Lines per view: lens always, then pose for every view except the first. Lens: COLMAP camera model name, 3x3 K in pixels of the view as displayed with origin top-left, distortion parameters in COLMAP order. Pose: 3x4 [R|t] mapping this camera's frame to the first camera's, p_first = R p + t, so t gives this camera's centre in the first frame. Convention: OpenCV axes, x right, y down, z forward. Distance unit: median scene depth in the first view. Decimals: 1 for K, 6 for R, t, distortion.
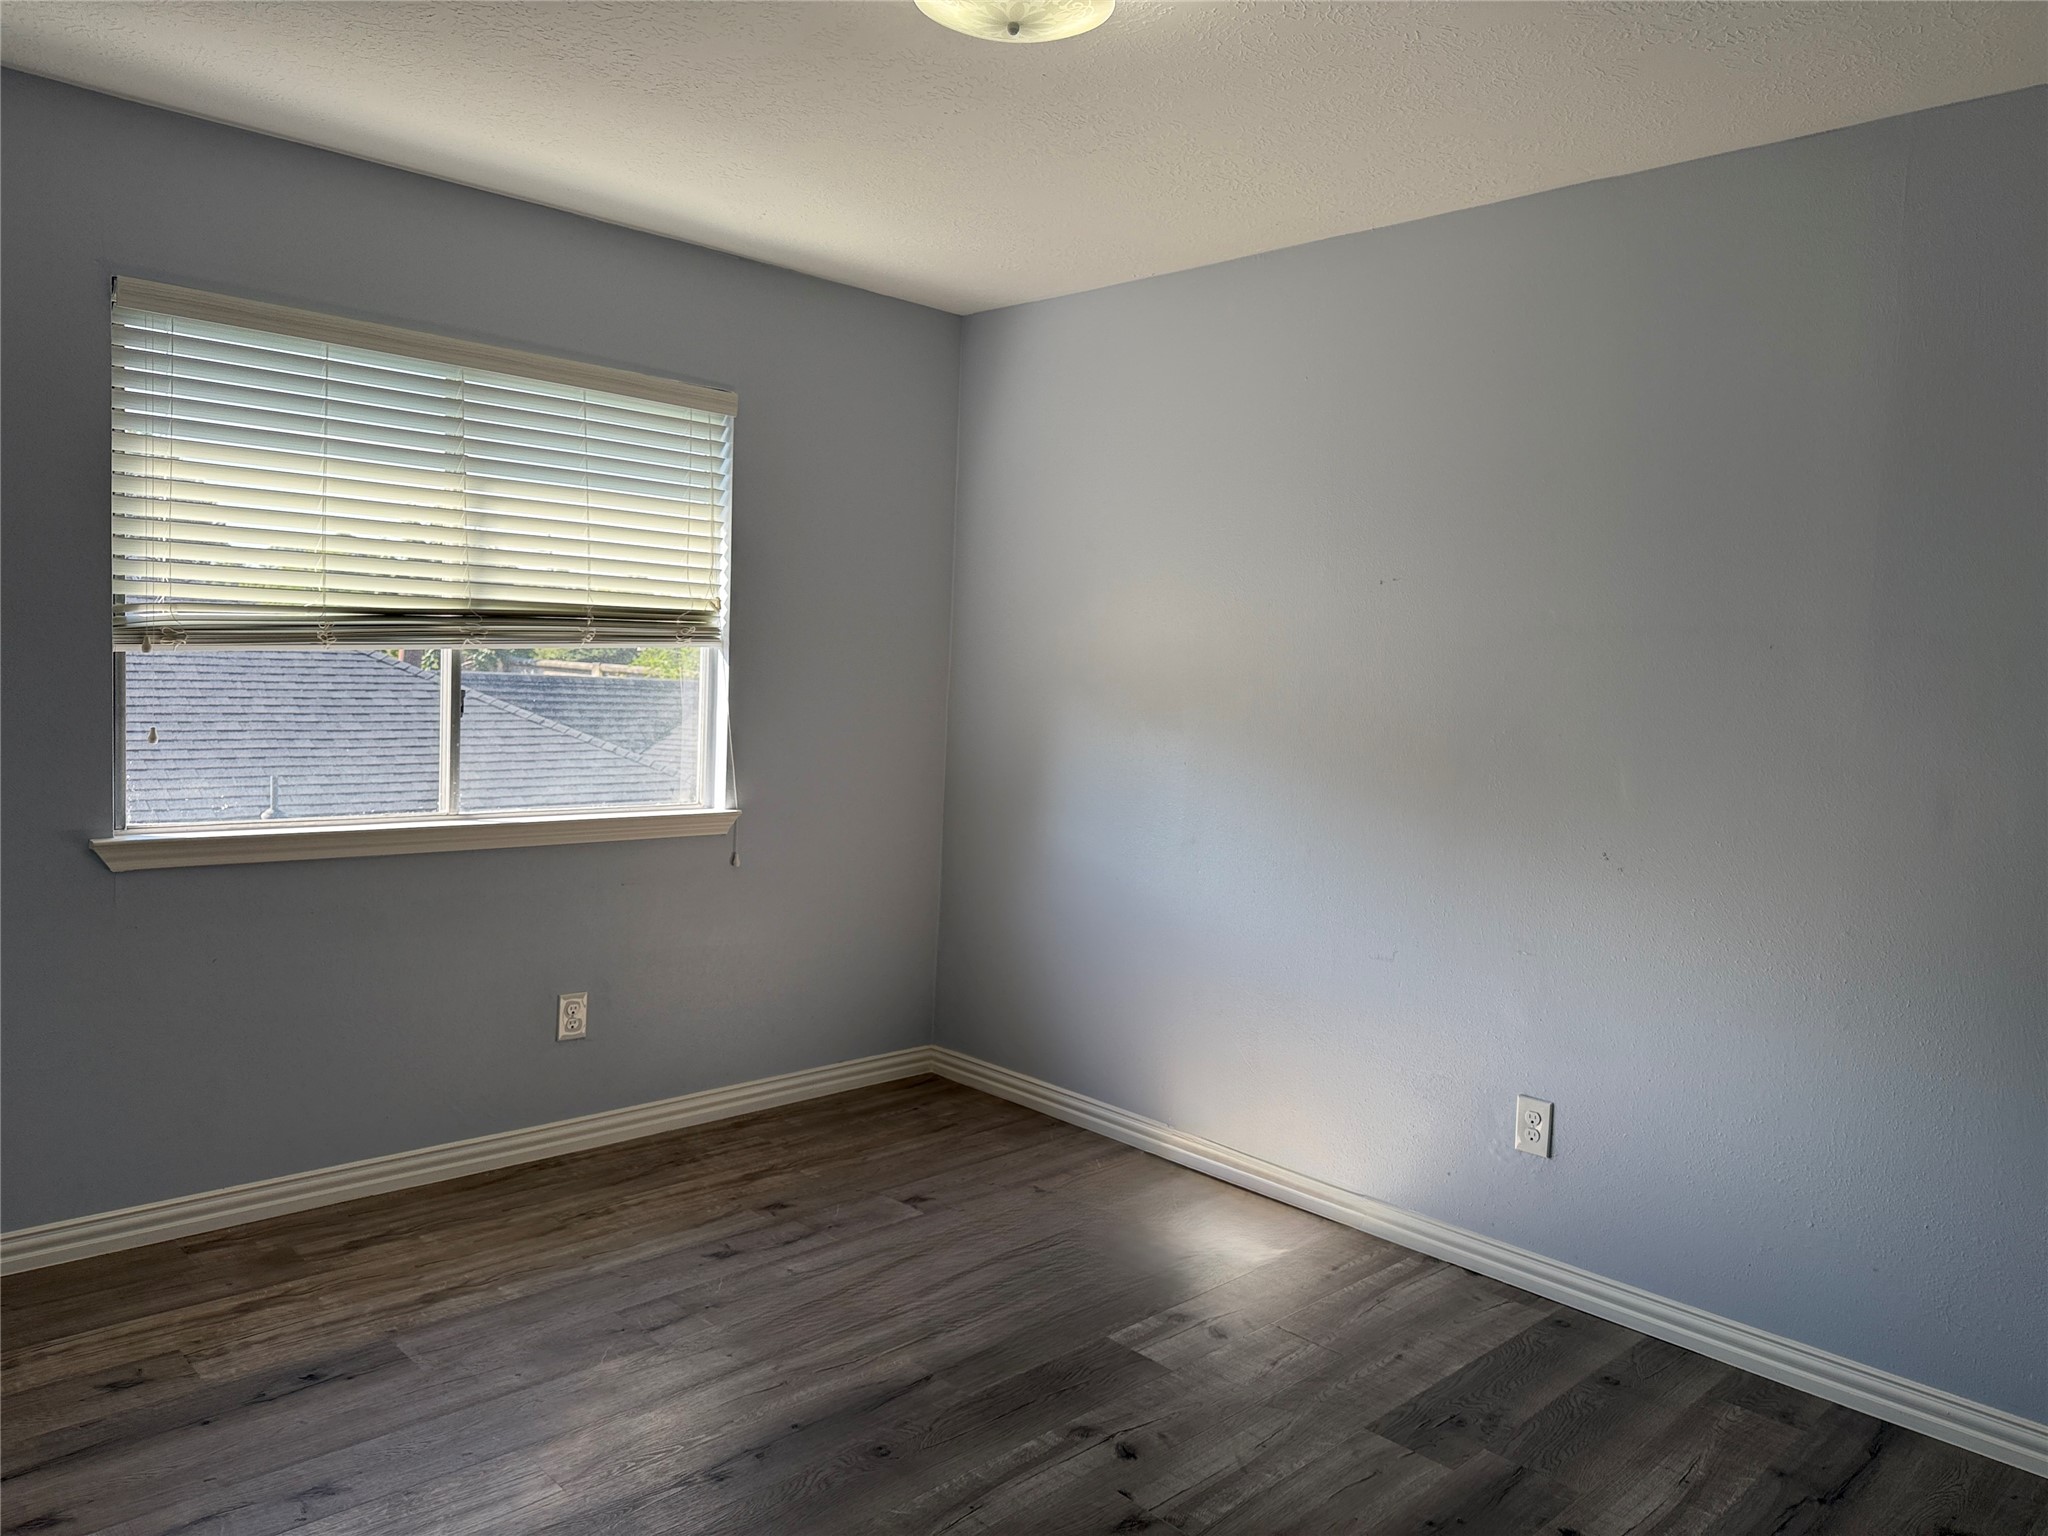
lens RADIAL K [[1432.9, 0, 1035.2], [0, 1432.9, 774.5], [0, 0, 1]] dist [0.045929, -0.058000]
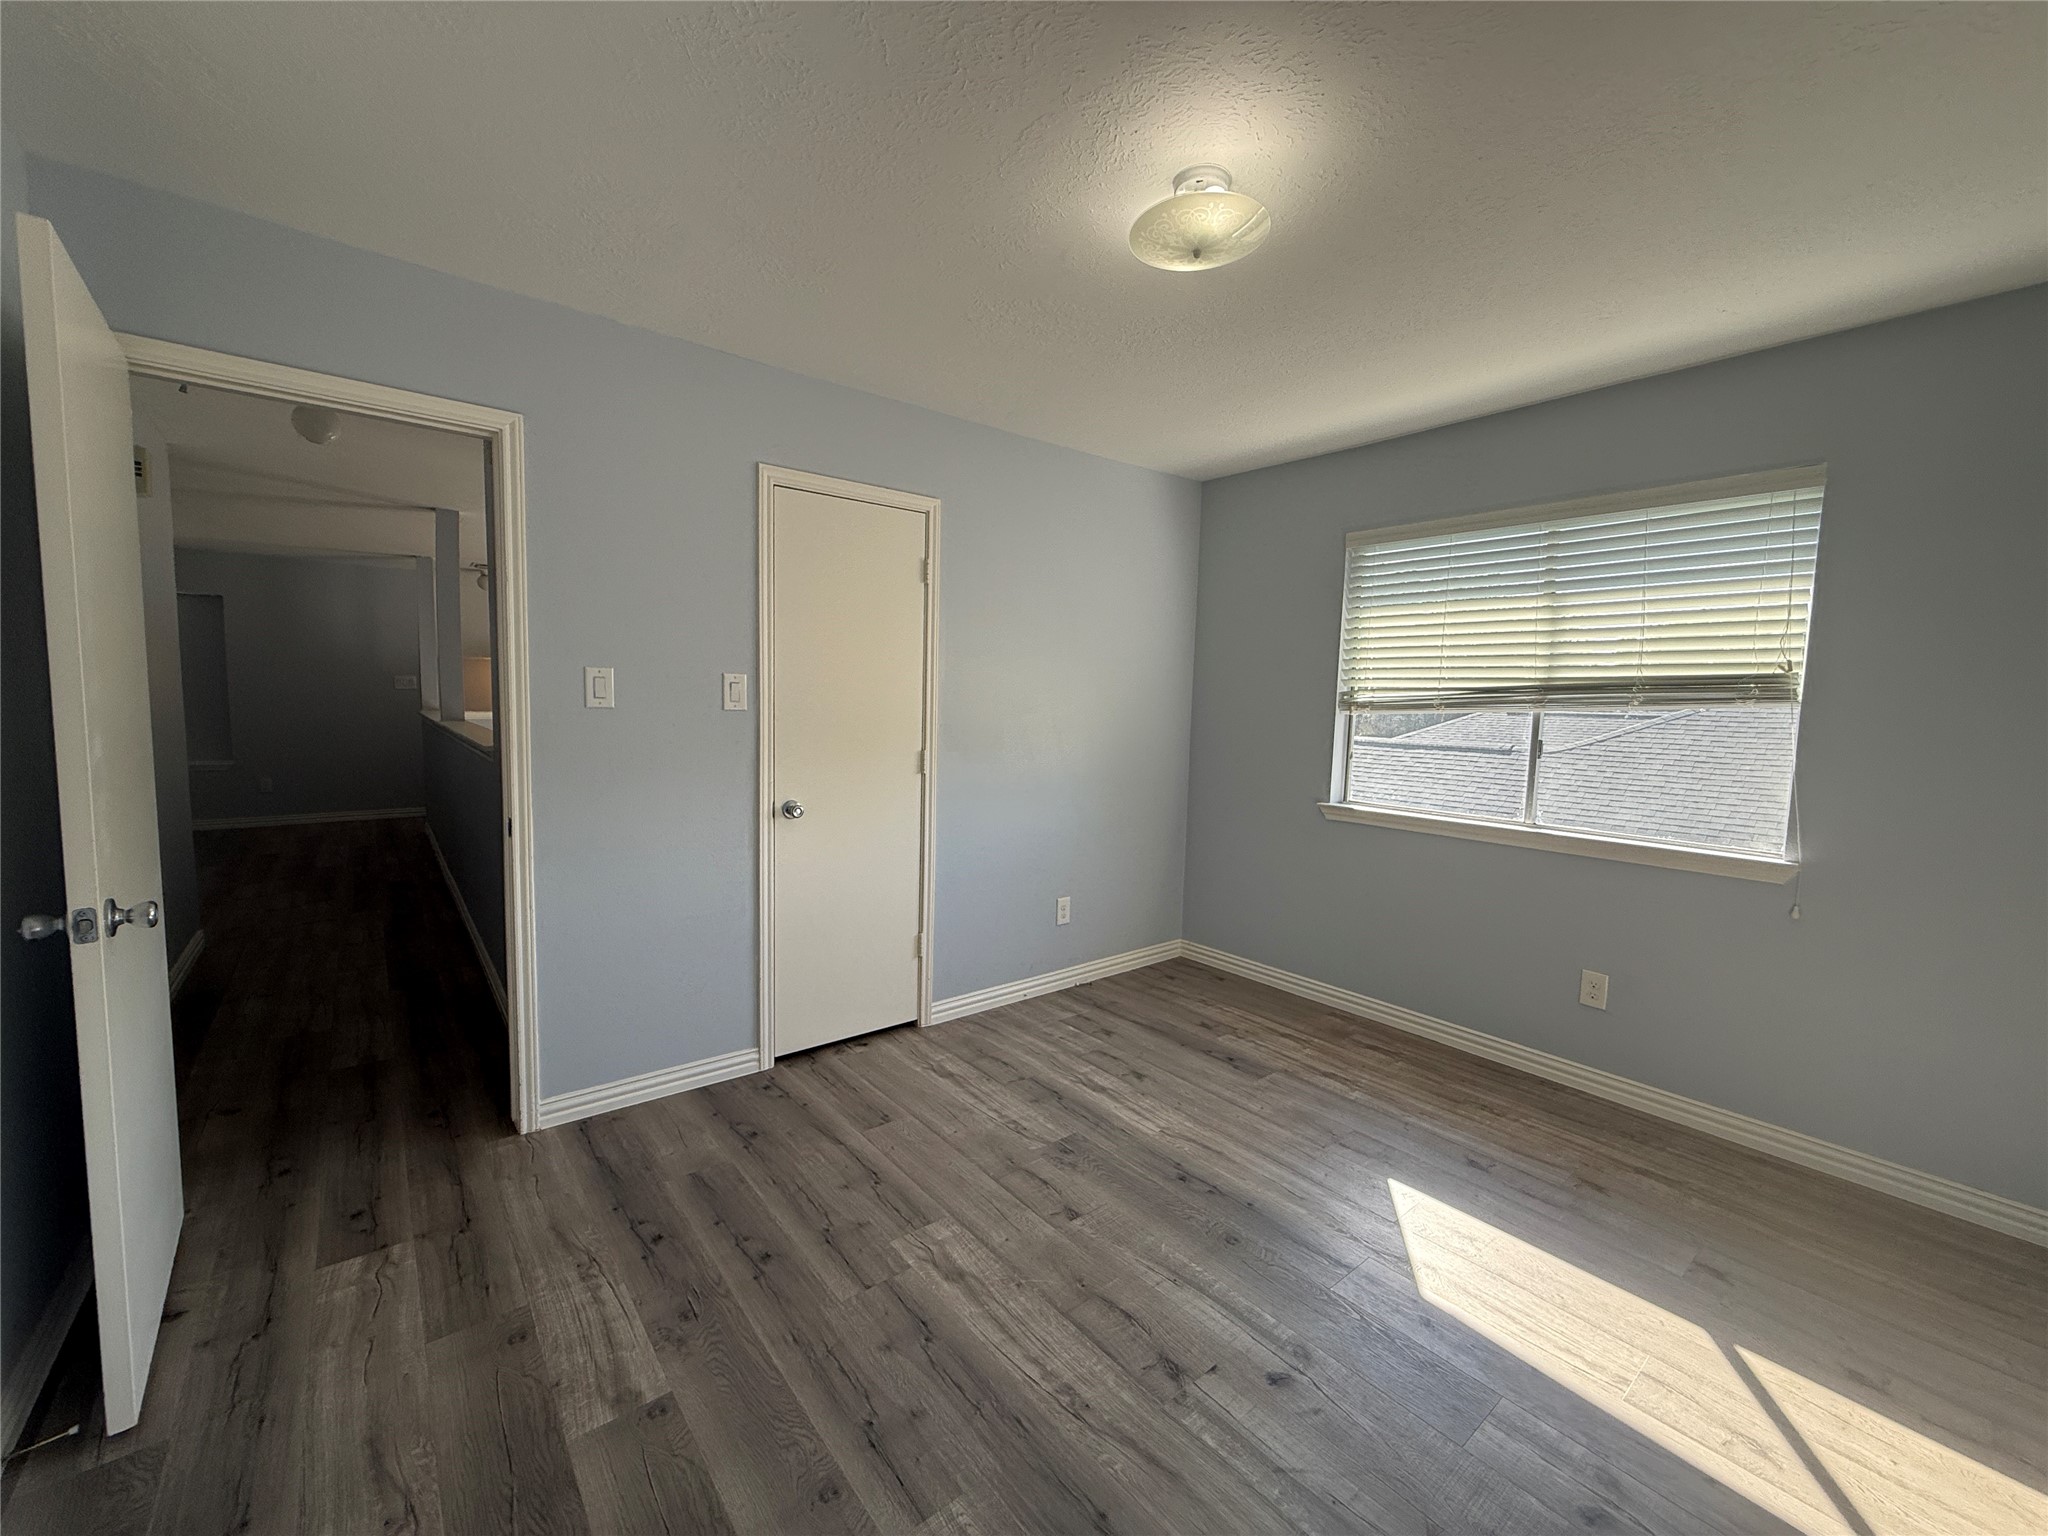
lens RADIAL K [[816.6, 0, 1018.6], [0, 816.6, 766.0], [0, 0, 1]] dist [-0.001952, 0.000642]
pose [[-0.094710, 0.035957, -0.994855, 0.563053], [-0.106483, 0.993248, 0.046036, -0.016012], [0.989794, 0.110295, -0.090242, 0.638899]]
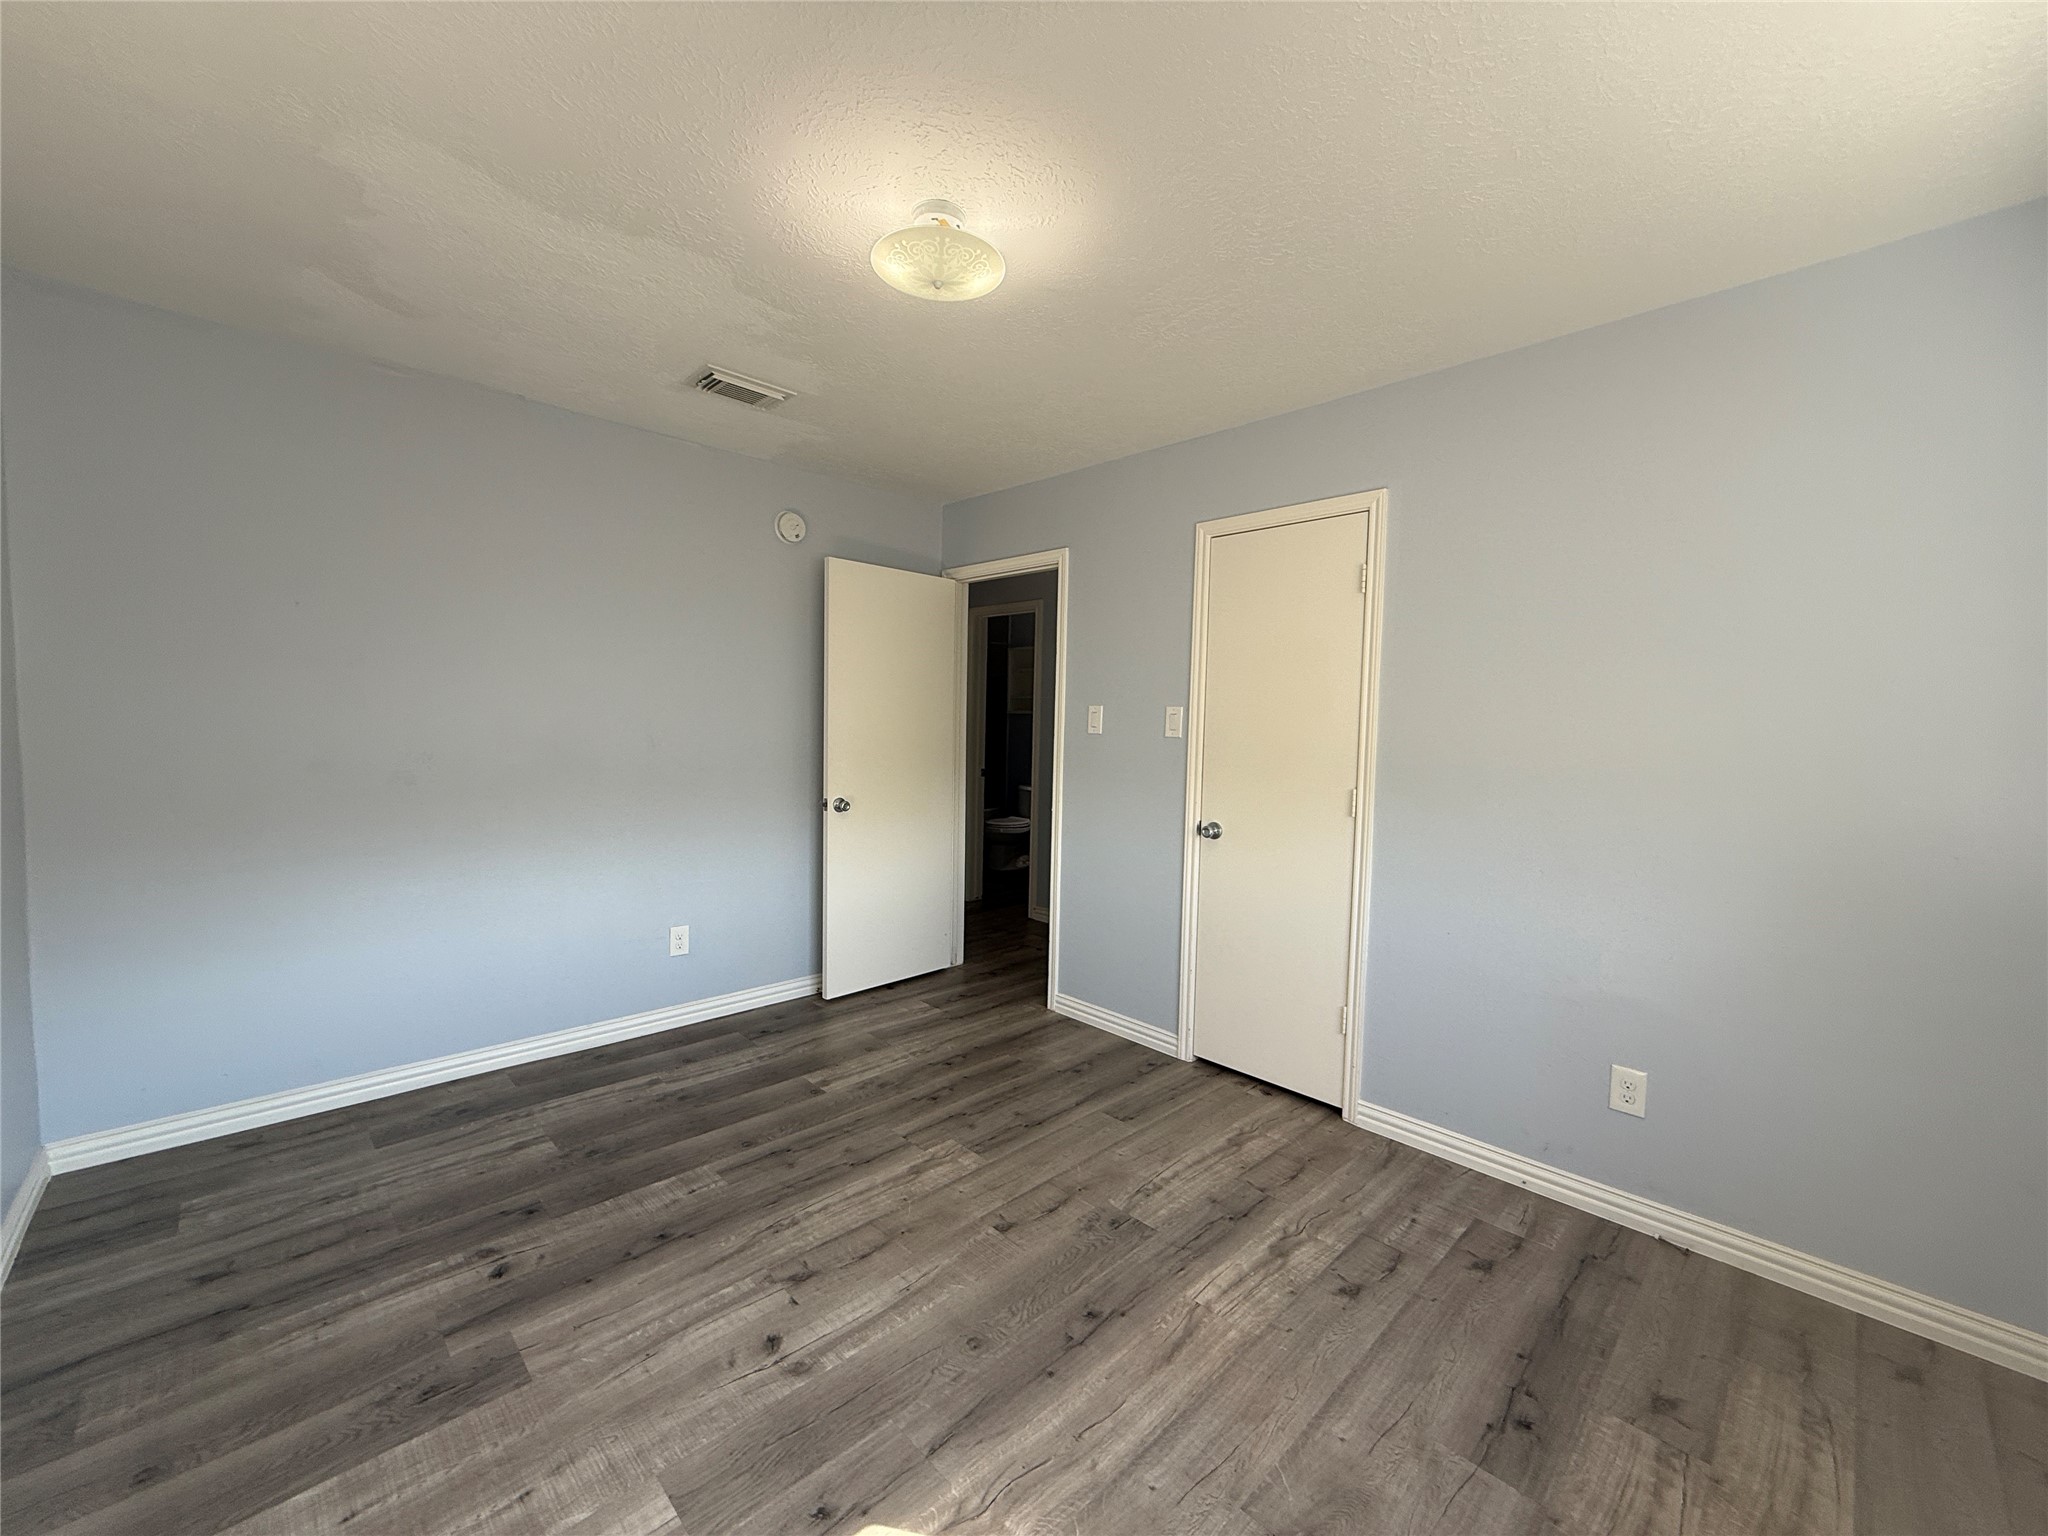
lens RADIAL K [[815.7, 0, 1016.8], [0, 815.7, 757.0], [0, 0, 1]] dist [-0.001686, 0.000053]
pose [[-0.997775, -0.066615, 0.002643, -0.087852], [-0.065794, 0.990329, 0.122144, -0.091933], [-0.010754, 0.121699, -0.992509, 1.288652]]
